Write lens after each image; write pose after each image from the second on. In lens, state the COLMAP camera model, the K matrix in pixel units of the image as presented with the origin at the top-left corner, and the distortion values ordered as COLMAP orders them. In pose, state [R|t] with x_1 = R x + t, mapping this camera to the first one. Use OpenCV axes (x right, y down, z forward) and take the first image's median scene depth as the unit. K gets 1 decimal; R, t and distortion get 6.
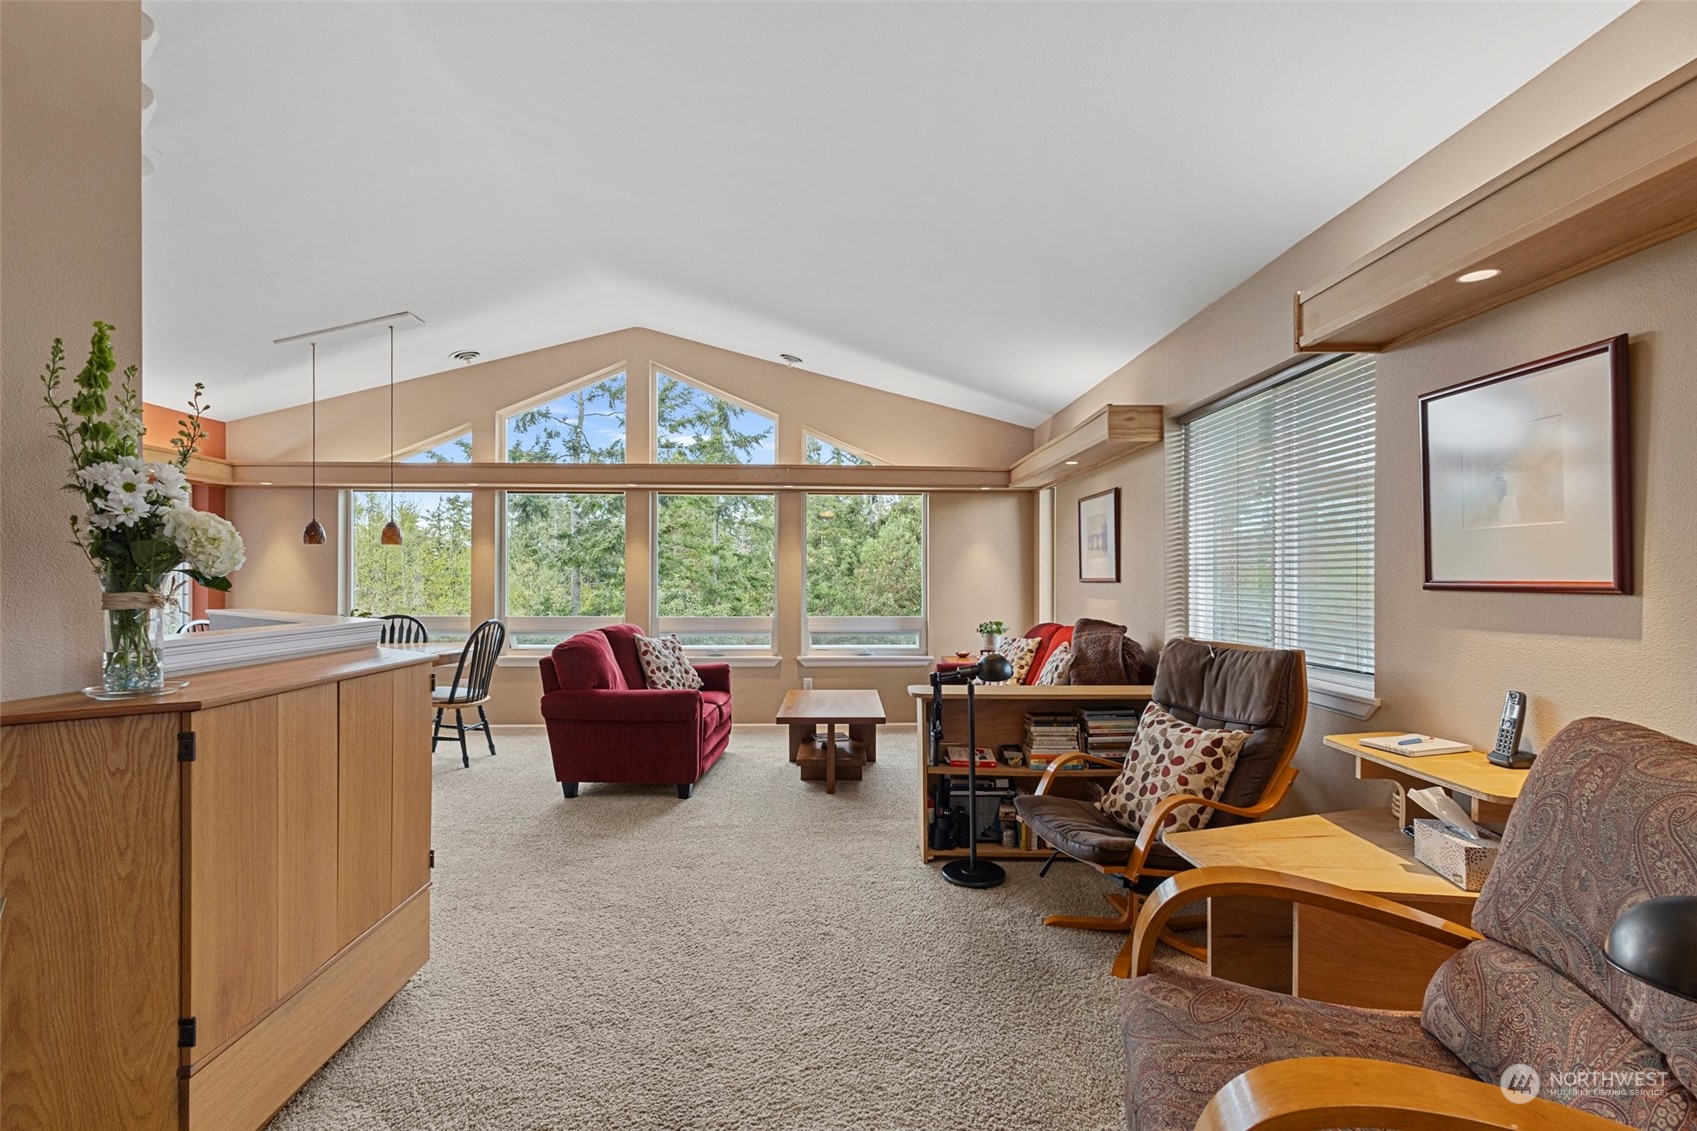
lens RADIAL K [[775.9, 0, 840.5], [0, 775.9, 574.8], [0, 0, 1]] dist [0.006148, 0.000056]
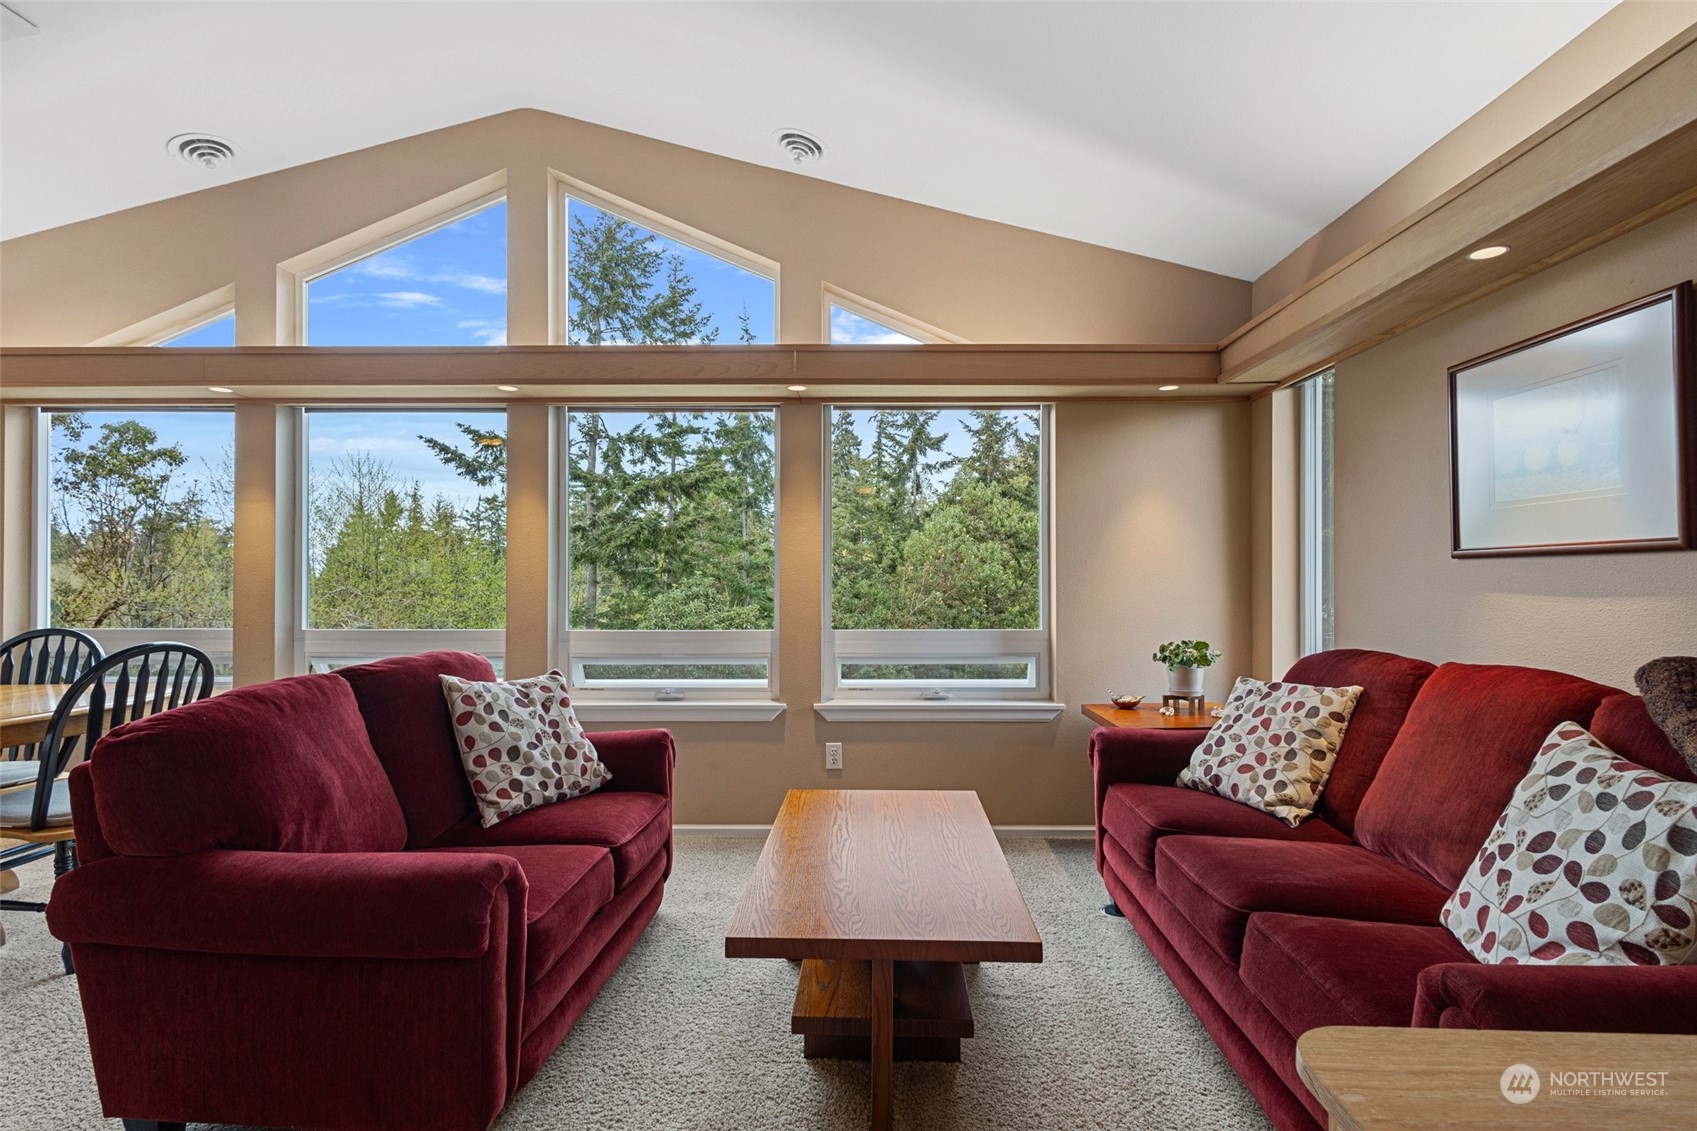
lens RADIAL K [[785.5, 0, 844.6], [0, 785.5, 581.3], [0, 0, 1]] dist [0.001408, 0.000873]
pose [[0.998952, -0.001869, -0.045722, -0.009494], [0.002270, 0.999959, 0.008718, 0.015000], [0.045704, -0.008812, 0.998916, 0.465667]]
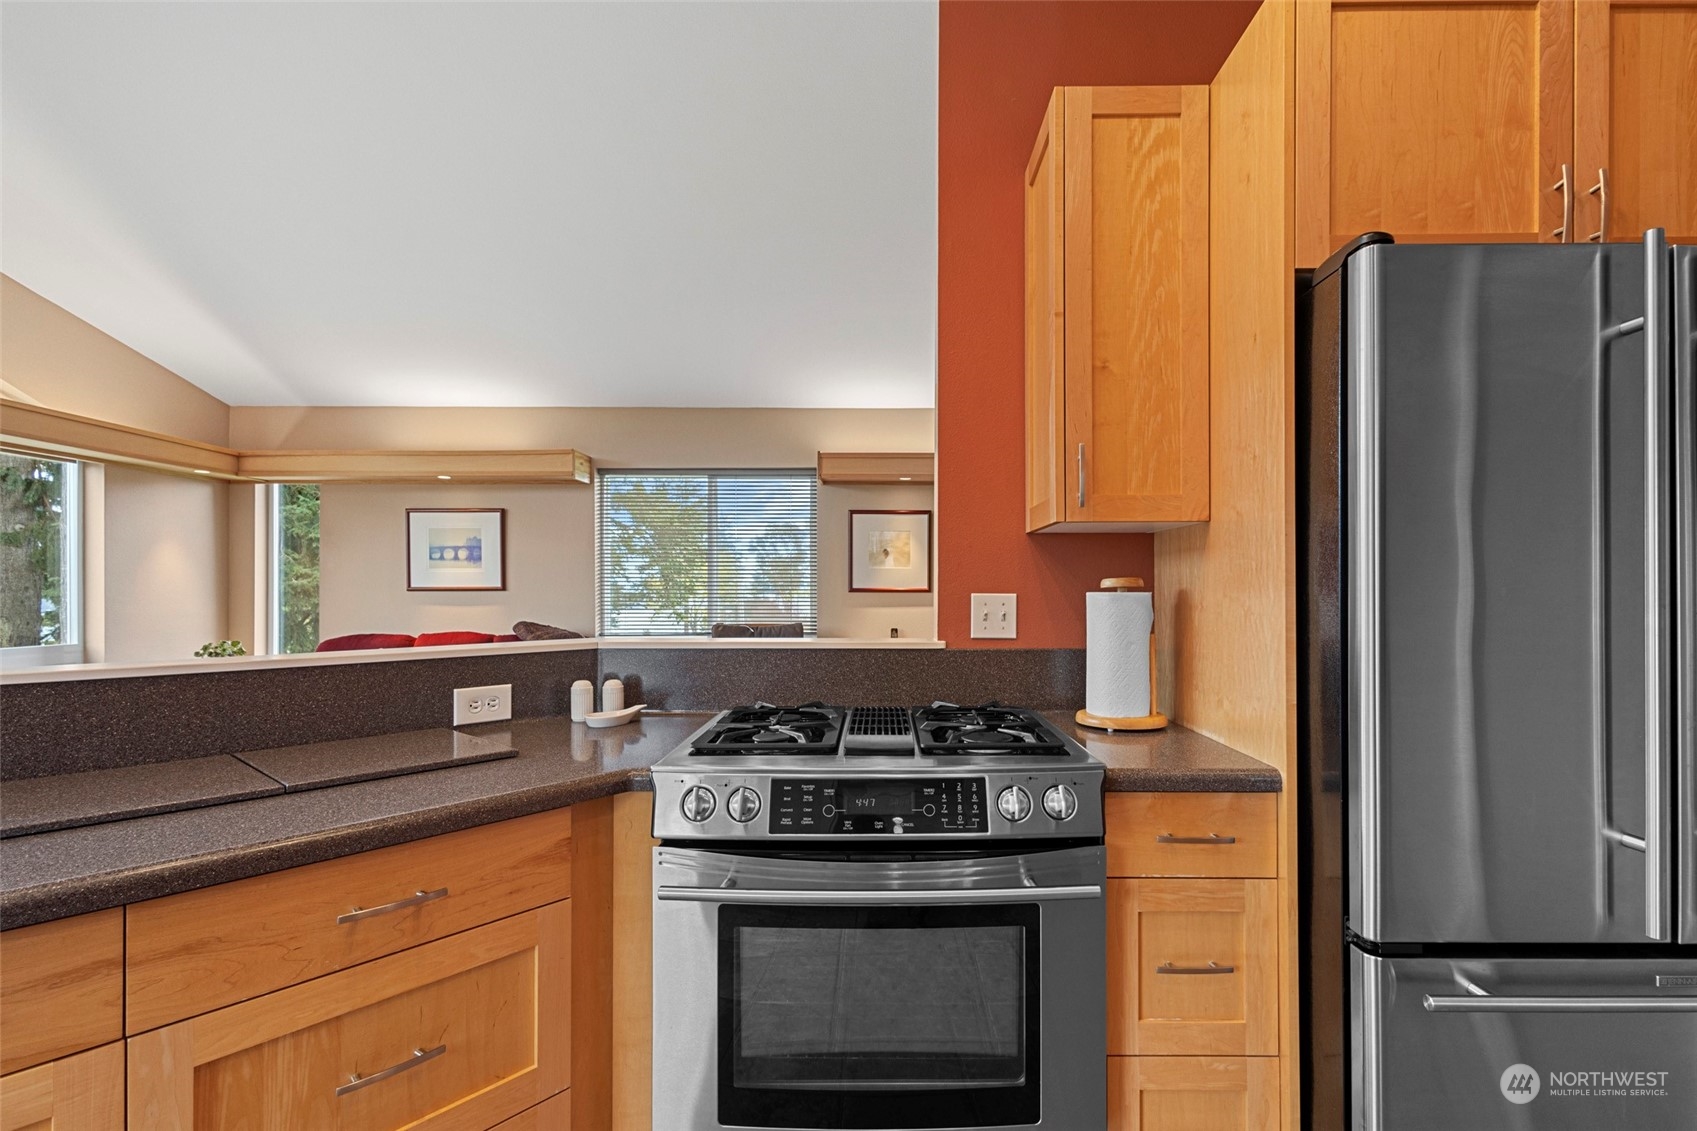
lens RADIAL K [[793.3, 0, 881.3], [0, 793.3, 587.1], [0, 0, 1]] dist [0.009515, -0.000159]
pose [[0.021524, 0.000809, 0.999768, -0.606788], [-0.004324, 0.999990, -0.000716, 0.002441], [-0.999759, -0.004308, 0.021527, 0.308074]]
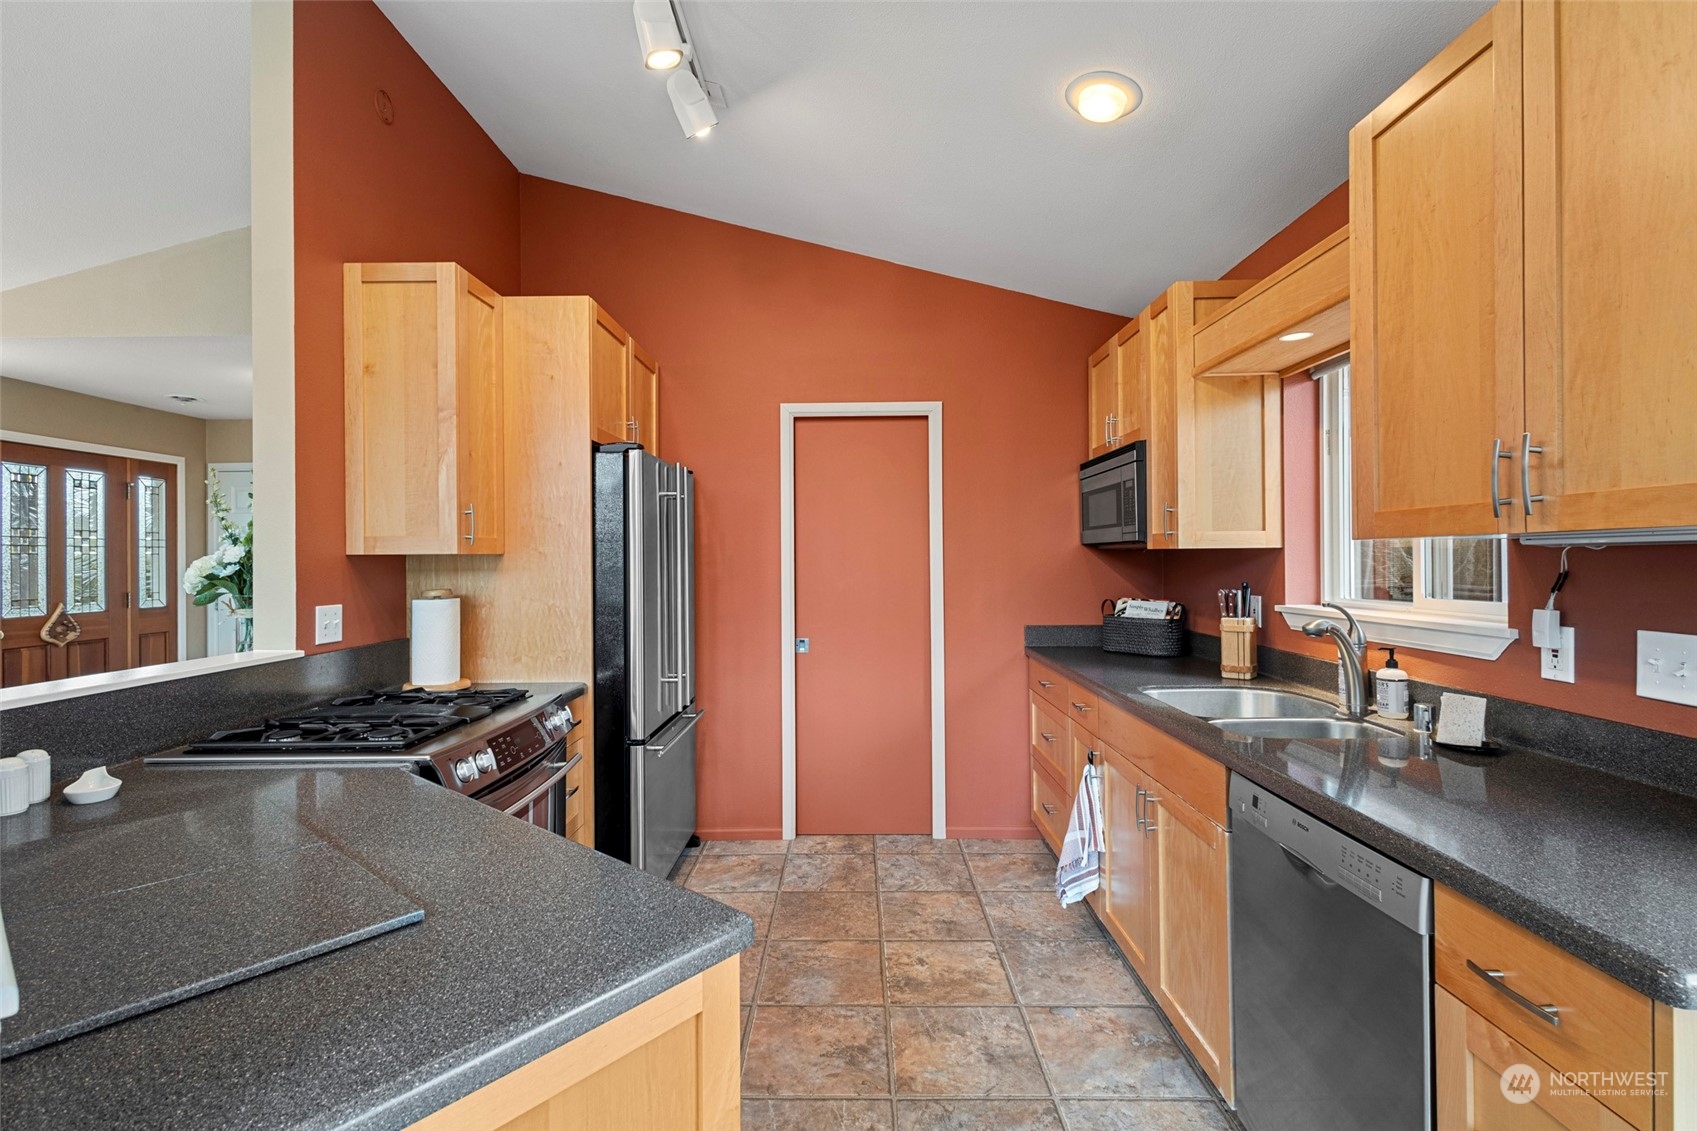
lens RADIAL K [[780.4, 0, 850.5], [0, 780.4, 555.5], [0, 0, 1]] dist [0.000931, -0.000723]
pose [[-0.999469, 0.005583, 0.032102, -0.547576], [0.005345, 0.999957, -0.007515, -0.015624], [-0.032142, -0.007339, -0.999456, 0.642412]]
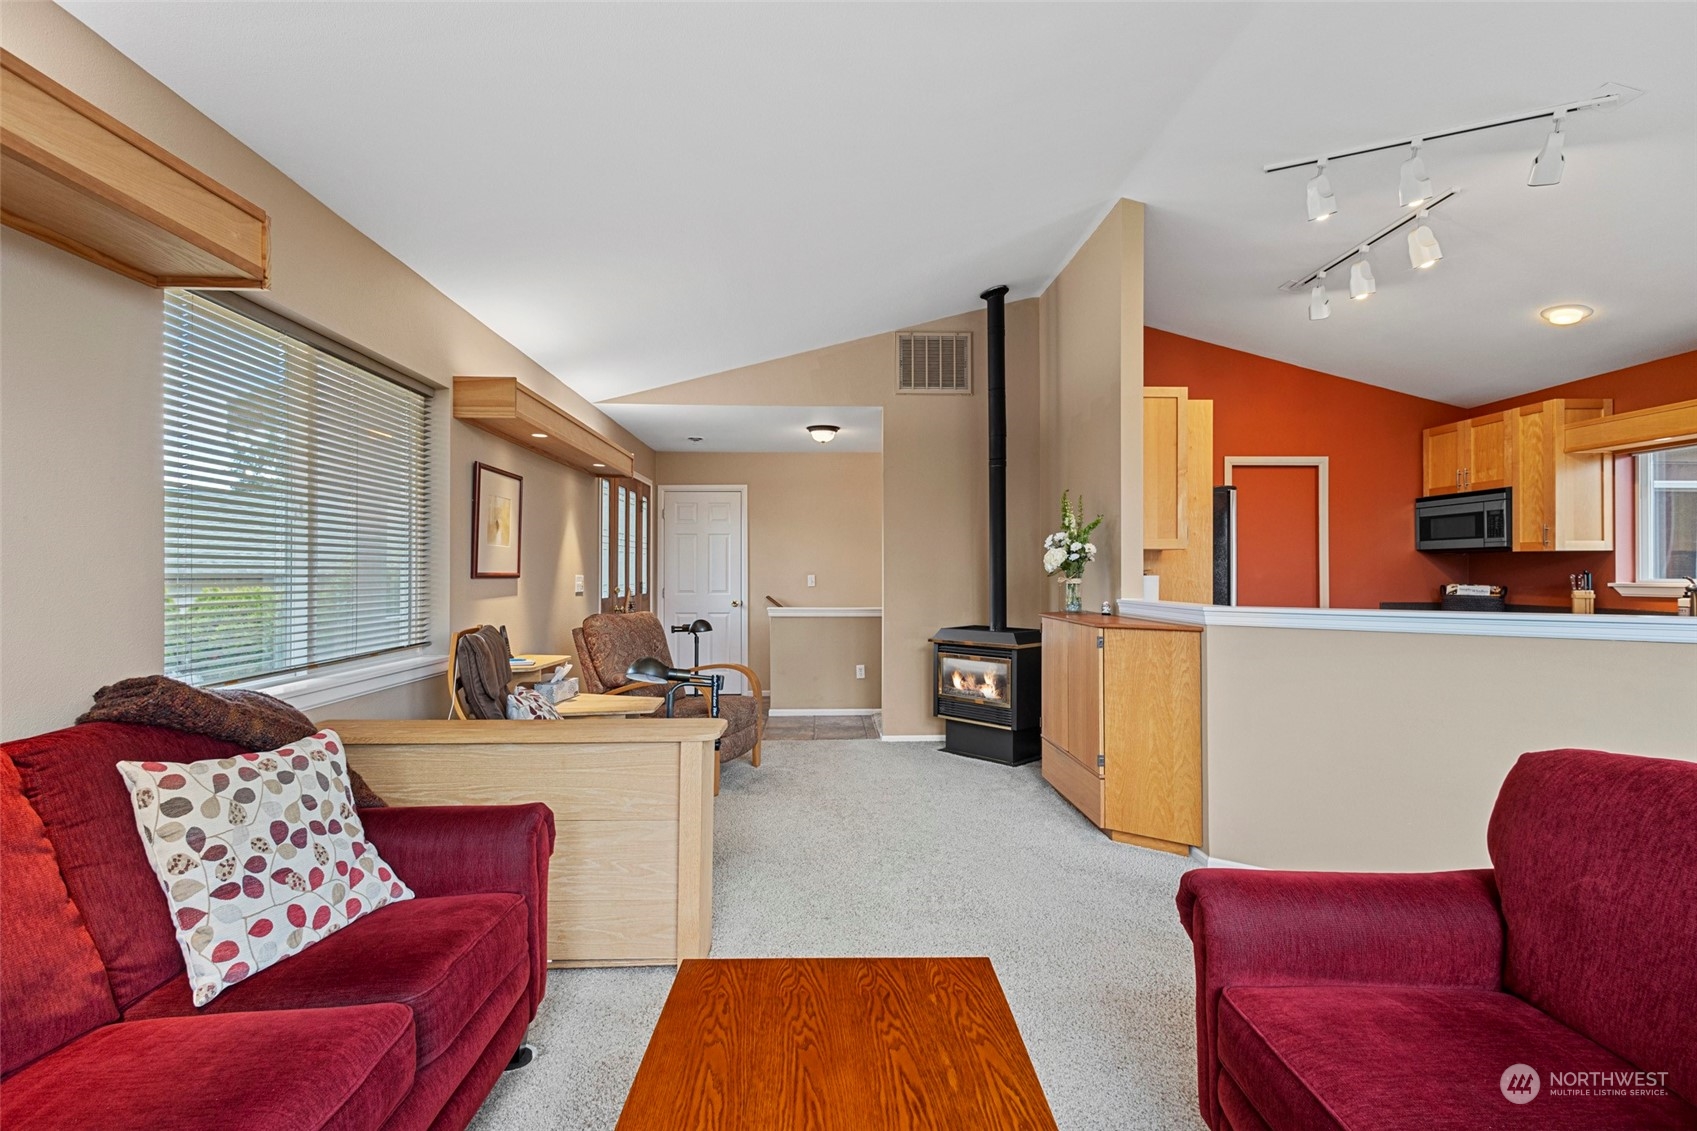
lens RADIAL K [[775.9, 0, 840.5], [0, 775.9, 574.8], [0, 0, 1]] dist [0.006148, 0.000056]
pose [[-0.999989, -0.002213, -0.004047, -0.010422], [-0.002209, 0.999997, -0.001109, 0.004485], [0.004049, -0.001101, -0.999991, 0.965509]]
